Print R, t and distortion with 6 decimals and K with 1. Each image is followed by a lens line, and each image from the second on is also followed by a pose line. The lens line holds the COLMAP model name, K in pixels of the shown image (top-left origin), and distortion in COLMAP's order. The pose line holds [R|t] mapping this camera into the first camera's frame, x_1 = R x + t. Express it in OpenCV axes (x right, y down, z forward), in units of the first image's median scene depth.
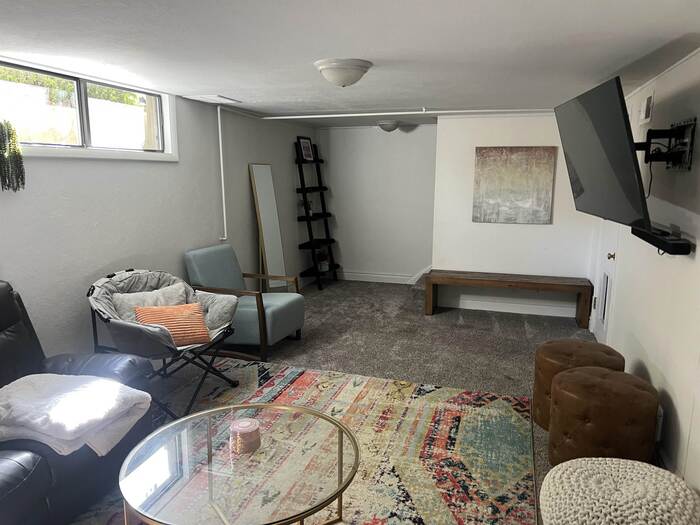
lens RADIAL K [[517.9, 0, 351.5], [0, 517.9, 258.6], [0, 0, 1]] dist [0.046311, -0.049209]
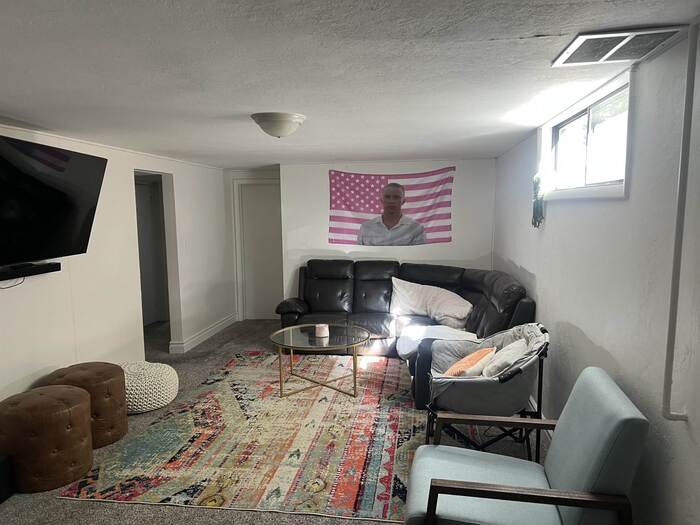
lens RADIAL K [[517.9, 0, 351.5], [0, 517.9, 258.6], [0, 0, 1]] dist [0.046311, -0.049209]
pose [[-0.985224, 0.022776, -0.169749, 0.025566], [-0.022300, 0.965623, 0.258990, -0.333282], [0.169812, 0.258949, -0.950847, 1.897886]]
